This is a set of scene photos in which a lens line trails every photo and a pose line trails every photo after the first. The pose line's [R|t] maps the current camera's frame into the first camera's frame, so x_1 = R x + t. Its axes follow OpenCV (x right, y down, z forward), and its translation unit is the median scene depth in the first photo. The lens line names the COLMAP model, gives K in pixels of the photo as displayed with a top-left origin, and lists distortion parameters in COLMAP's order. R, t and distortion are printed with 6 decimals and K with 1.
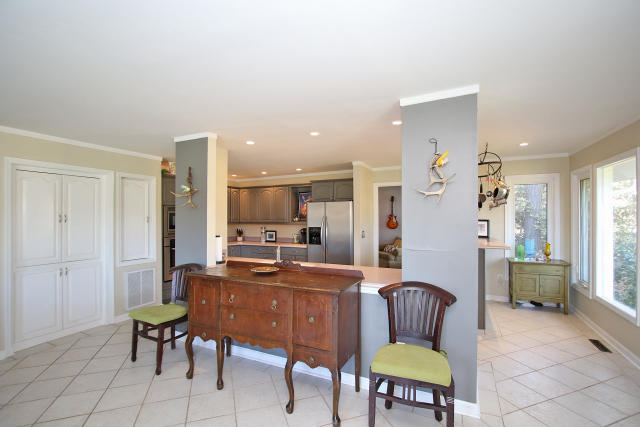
lens RADIAL K [[291.9, 0, 315.3], [0, 291.9, 218.5], [0, 0, 1]] dist [-0.022854, 0.000774]
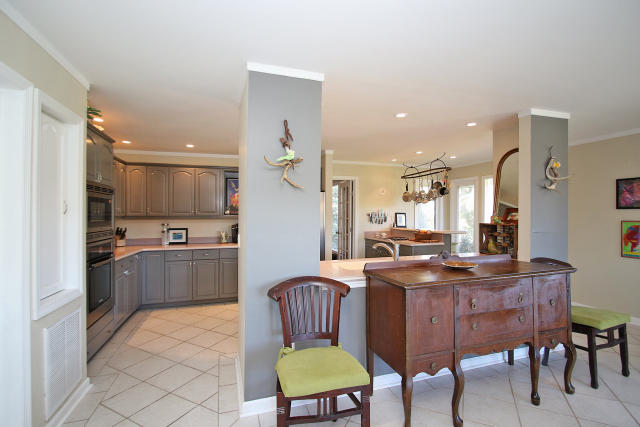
lens RADIAL K [[291.9, 0, 317.8], [0, 291.9, 208.2], [0, 0, 1]] dist [-0.022854, 0.000774]
pose [[0.722752, 0.016583, 0.690909, -0.419559], [0.000938, 0.999688, -0.024975, 0.011582], [-0.691107, 0.018699, 0.722510, 0.270936]]
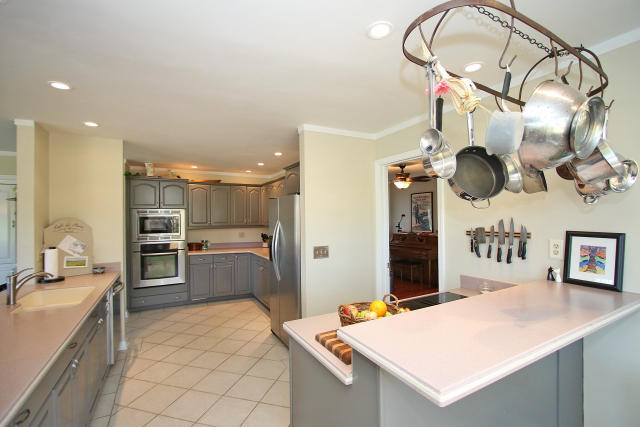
lens RADIAL K [[291.9, 0, 321.1], [0, 291.9, 211.4], [0, 0, 1]] dist [-0.022854, 0.000774]
pose [[0.812462, -0.015171, -0.582817, 0.400237], [0.003277, 0.999764, -0.021456, -0.010580], [0.583006, 0.015522, 0.812320, 0.435117]]
